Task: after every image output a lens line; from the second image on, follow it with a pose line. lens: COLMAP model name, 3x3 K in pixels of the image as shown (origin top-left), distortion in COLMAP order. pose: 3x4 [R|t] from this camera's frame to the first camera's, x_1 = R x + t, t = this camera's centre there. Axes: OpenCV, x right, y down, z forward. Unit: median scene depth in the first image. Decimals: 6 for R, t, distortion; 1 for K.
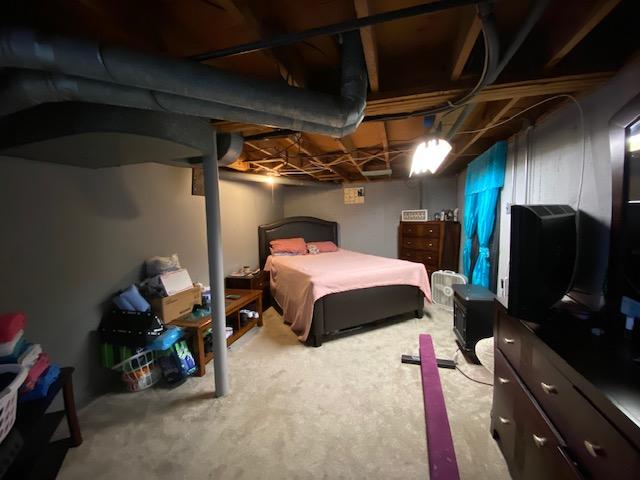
lens RADIAL K [[264.8, 0, 320.0], [0, 264.8, 240.0], [0, 0, 1]] dist [0.037124, -0.029057]
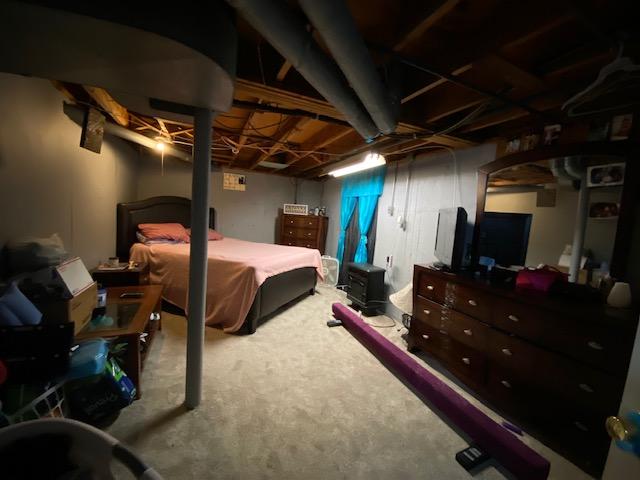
lens RADIAL K [[264.8, 0, 320.0], [0, 264.8, 240.0], [0, 0, 1]] dist [0.037124, -0.029057]
pose [[0.748386, 0.014677, 0.663101, -0.490265], [-0.027686, 0.999575, 0.009122, 0.043478], [-0.662686, -0.025186, 0.748474, 0.112022]]
